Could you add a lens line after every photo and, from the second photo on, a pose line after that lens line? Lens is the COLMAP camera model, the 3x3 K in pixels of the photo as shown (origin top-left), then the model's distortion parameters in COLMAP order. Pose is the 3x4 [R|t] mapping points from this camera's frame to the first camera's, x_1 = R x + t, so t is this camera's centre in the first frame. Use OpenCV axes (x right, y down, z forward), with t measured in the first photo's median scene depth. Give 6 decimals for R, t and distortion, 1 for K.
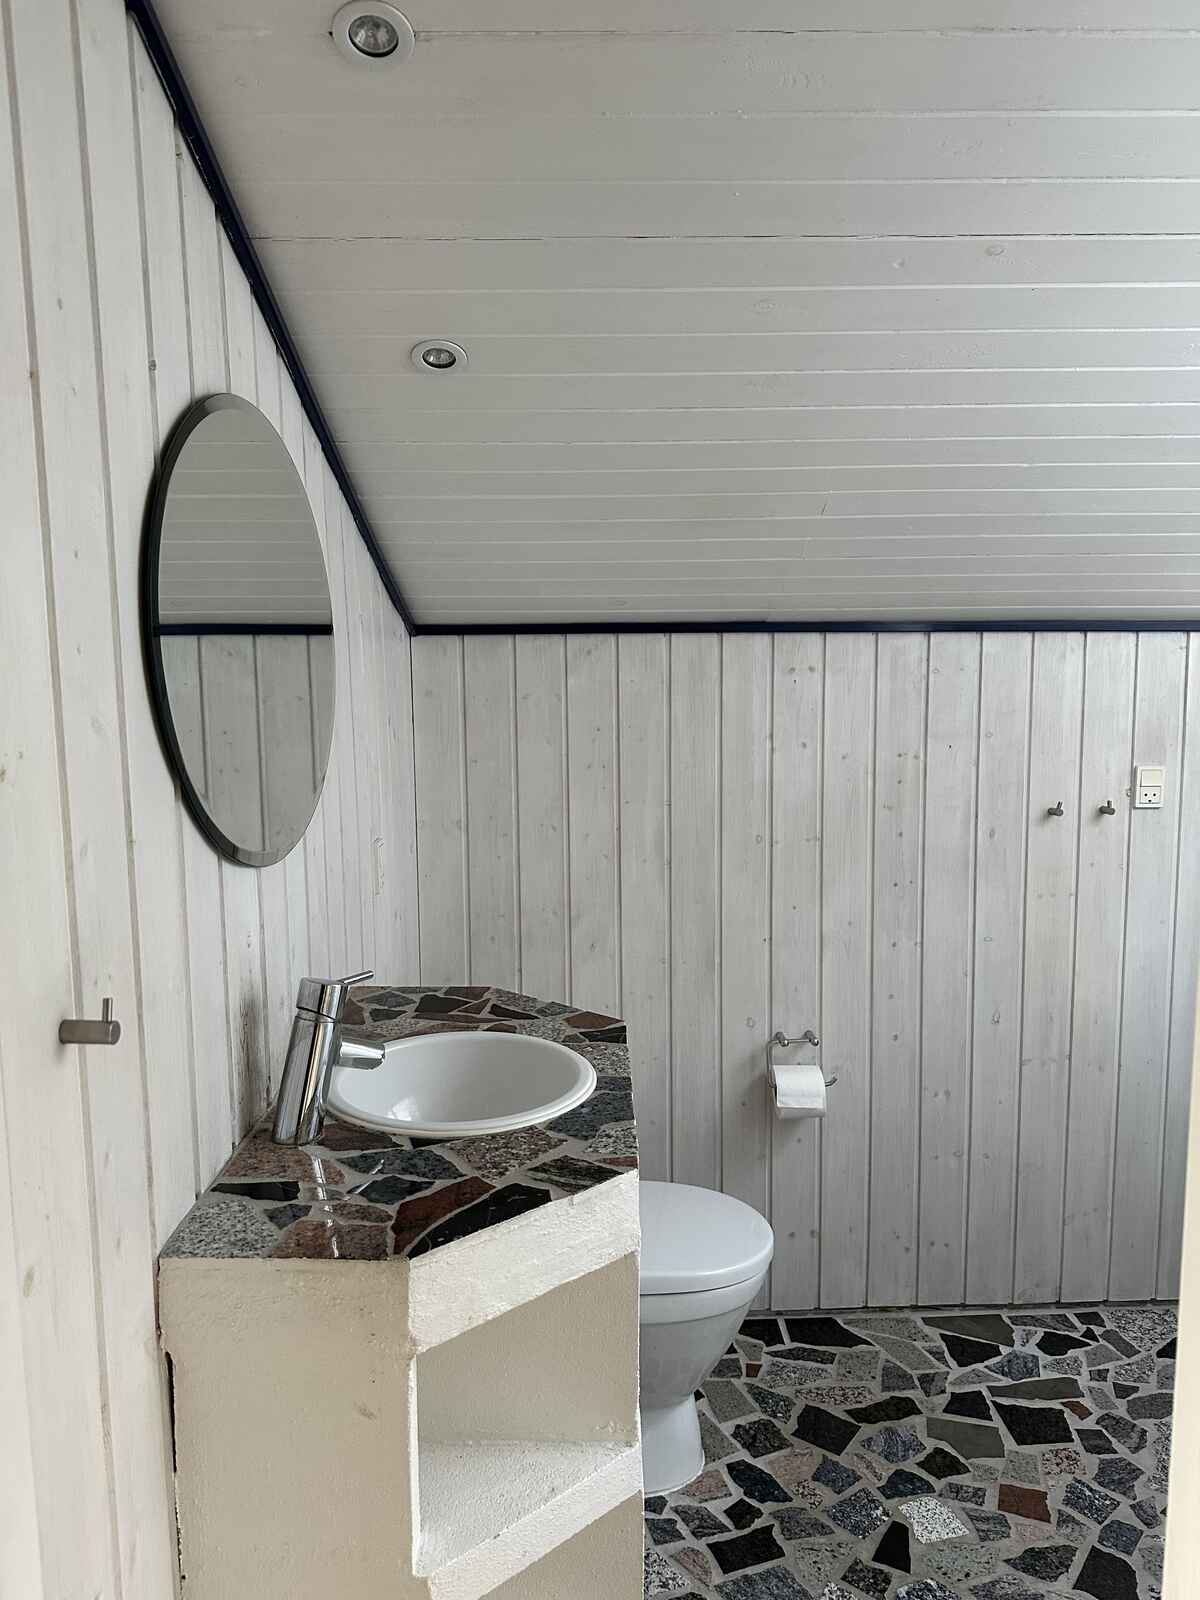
lens RADIAL K [[1139.2, 0, 598.8], [0, 1139.2, 803.5], [0, 0, 1]] dist [0.027000, -0.014658]
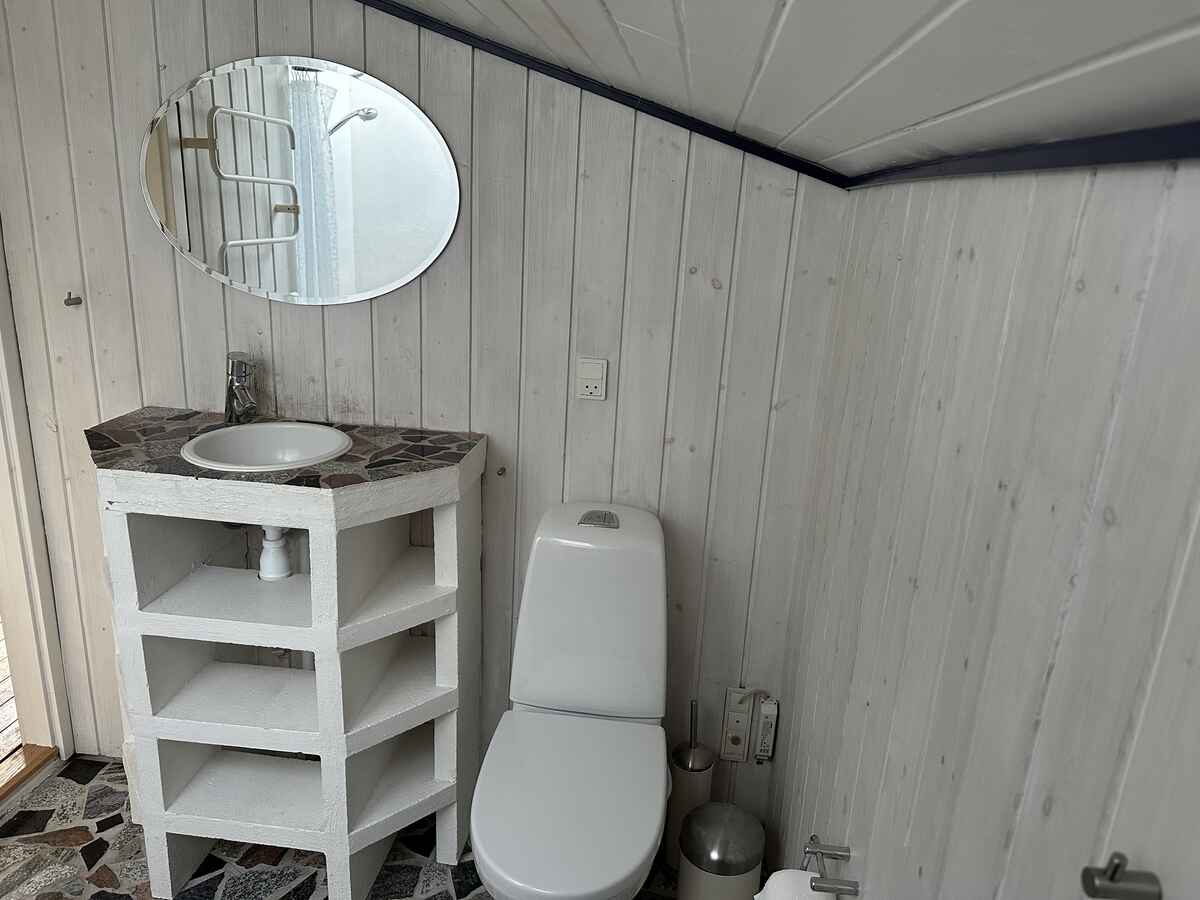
lens RADIAL K [[854.4, 0, 599.9], [0, 854.4, 452.0], [0, 0, 1]] dist [0.027000, -0.014658]
pose [[-0.159478, 0.284265, -0.945389, 0.881466], [-0.156234, 0.938309, 0.308491, -0.195719], [0.974760, 0.196899, -0.105228, 1.391228]]
